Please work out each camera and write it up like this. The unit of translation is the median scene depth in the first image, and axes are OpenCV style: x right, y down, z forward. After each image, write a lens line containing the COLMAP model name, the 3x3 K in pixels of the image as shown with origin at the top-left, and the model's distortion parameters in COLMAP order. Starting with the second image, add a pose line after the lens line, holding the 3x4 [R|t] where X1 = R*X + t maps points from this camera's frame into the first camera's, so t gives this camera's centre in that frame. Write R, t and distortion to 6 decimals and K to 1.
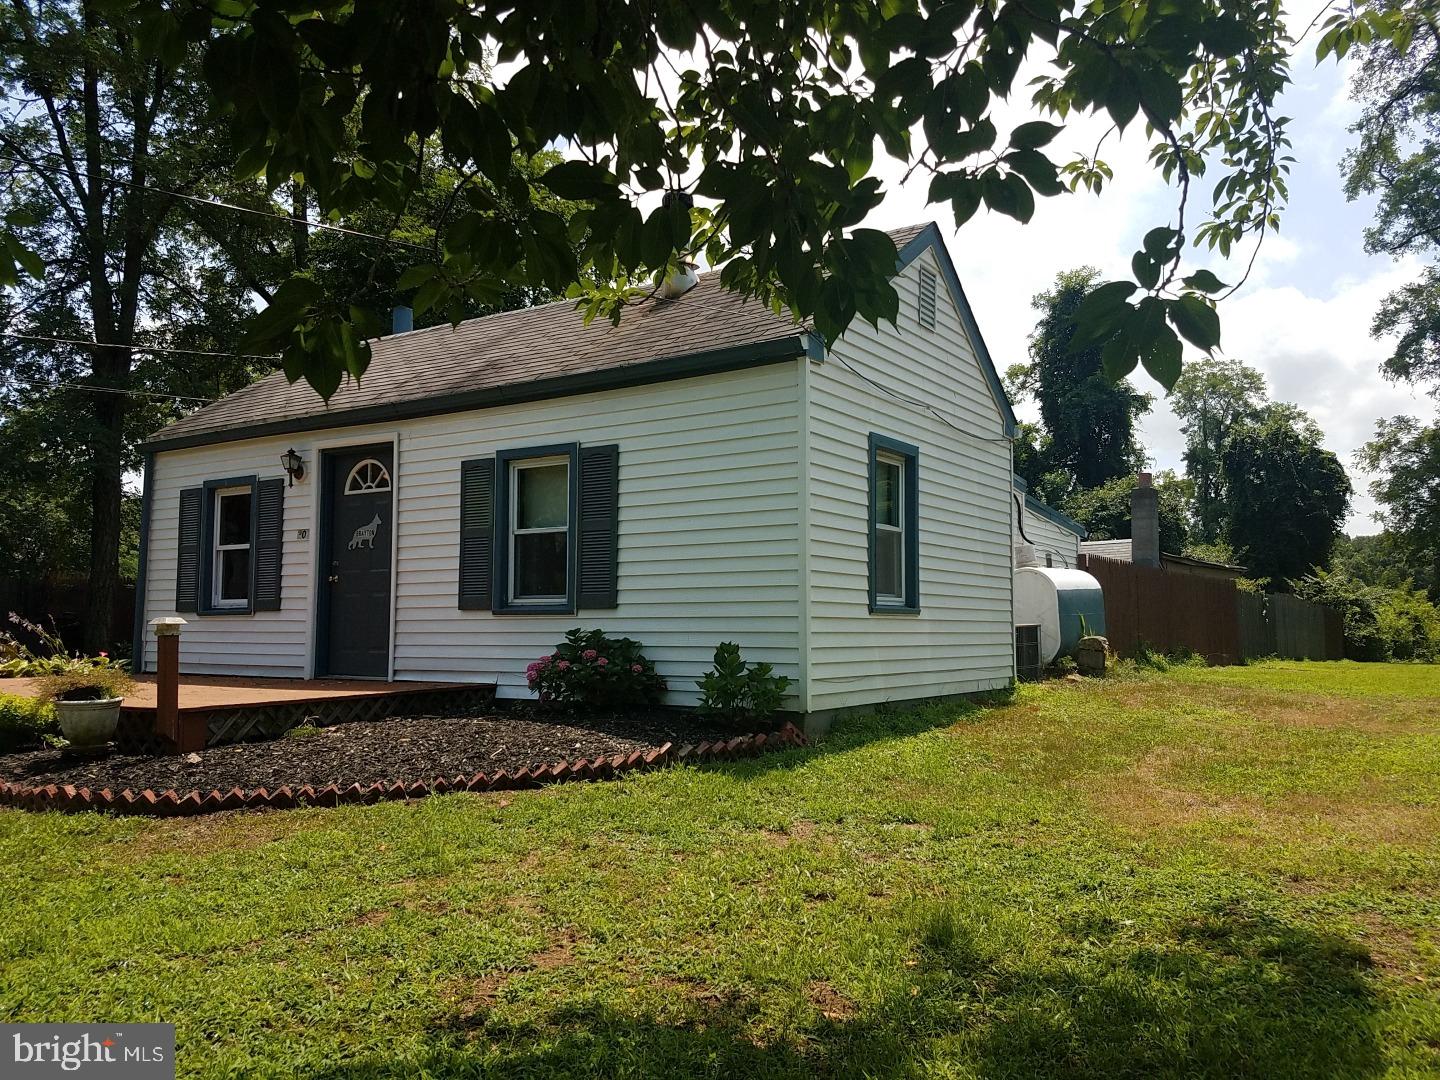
lens RADIAL K [[1136.3, 0, 720.0], [0, 1136.3, 561.7], [0, 0, 1]] dist [0.203143, -0.369968]
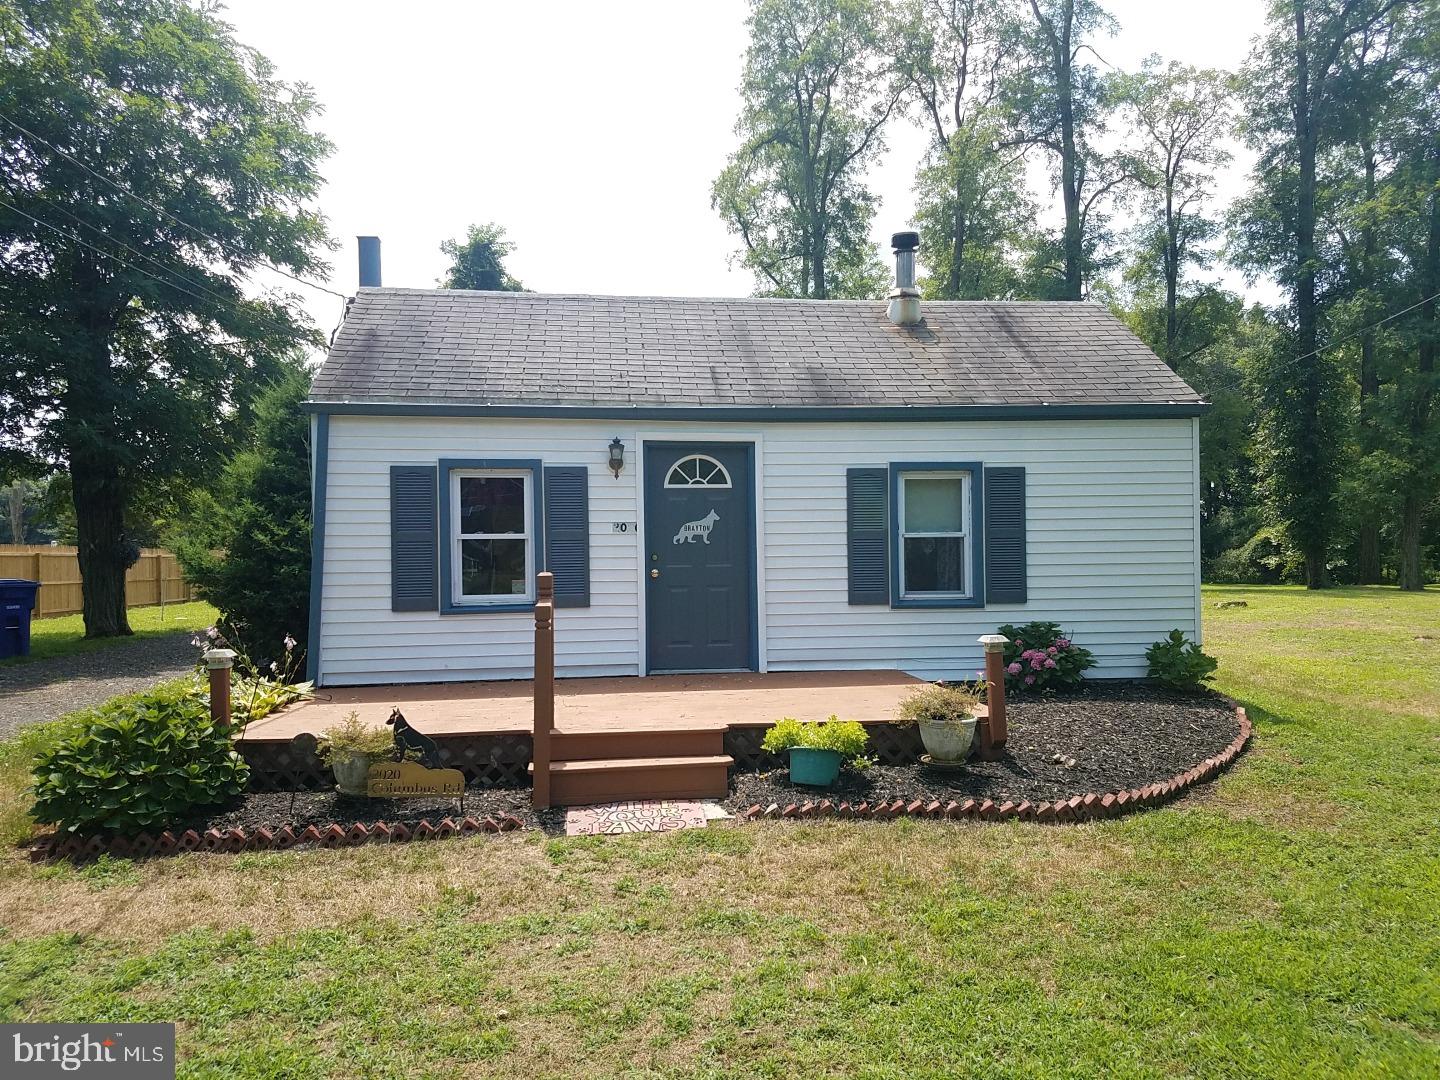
lens RADIAL K [[1136.3, 0, 720.0], [0, 1136.3, 561.7], [0, 0, 1]] dist [0.203143, -0.369968]
pose [[0.750004, -0.017093, 0.661212, -1.035207], [-0.027498, 0.997996, 0.056990, -0.057556], [-0.660862, -0.060925, 0.748031, 0.265683]]
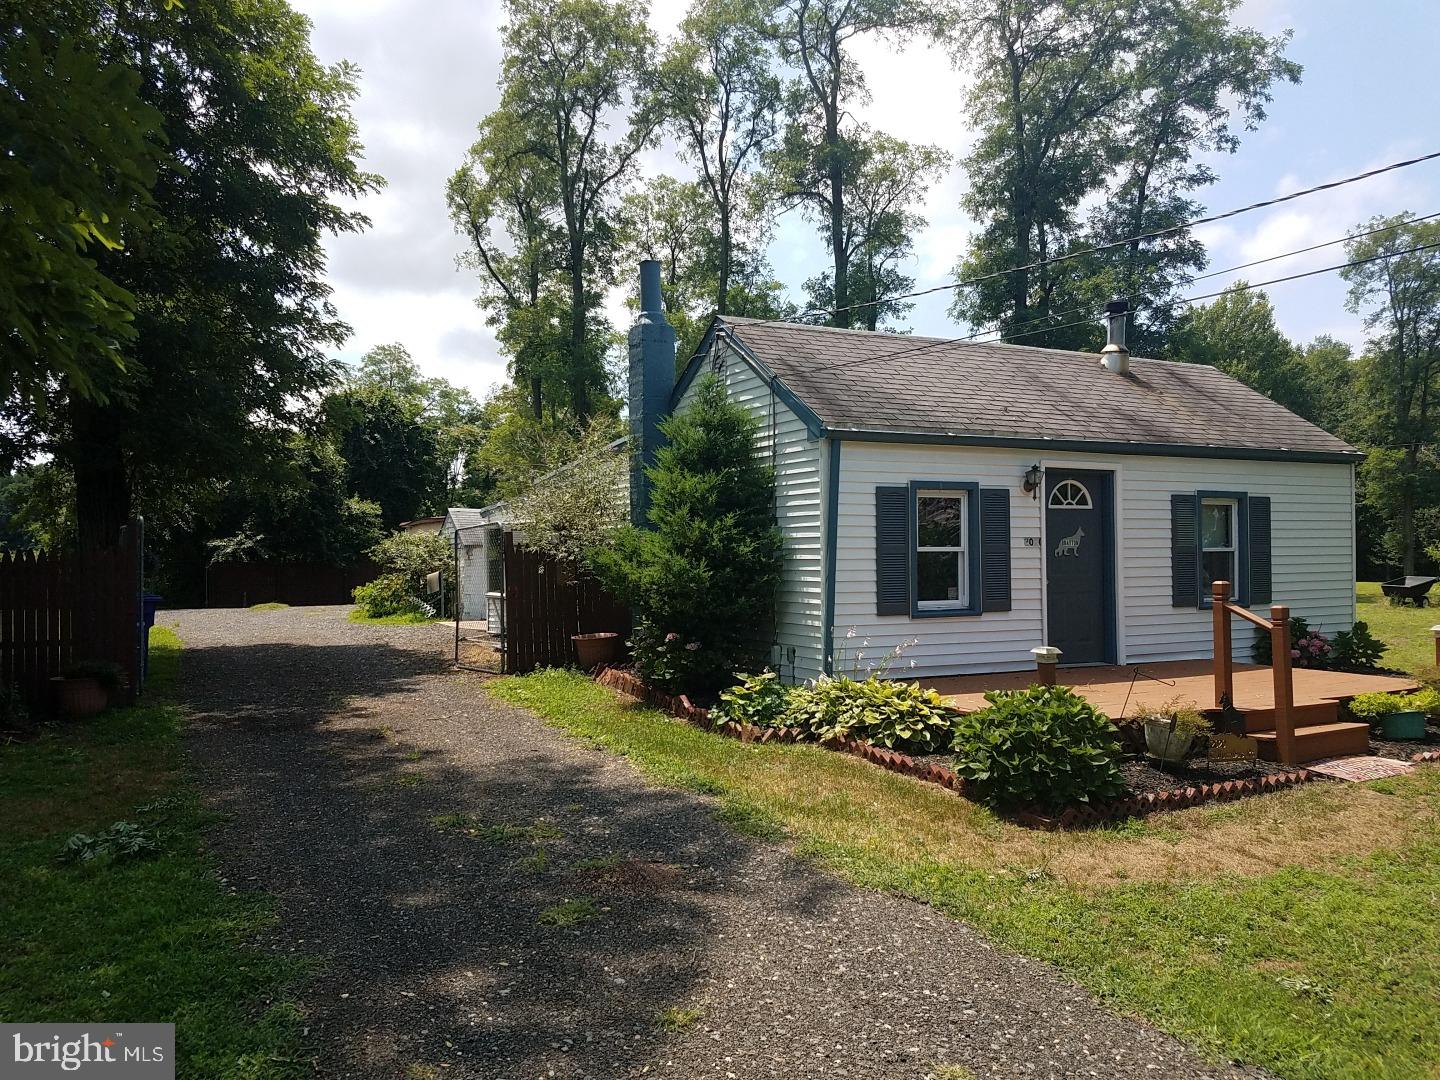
lens RADIAL K [[1136.3, 0, 720.0], [0, 1136.3, 561.7], [0, 0, 1]] dist [0.203143, -0.369968]
pose [[0.450693, -0.011046, 0.892611, -1.658729], [-0.045373, 0.998348, 0.035264, -0.033747], [-0.891525, -0.056394, 0.449447, 0.860005]]
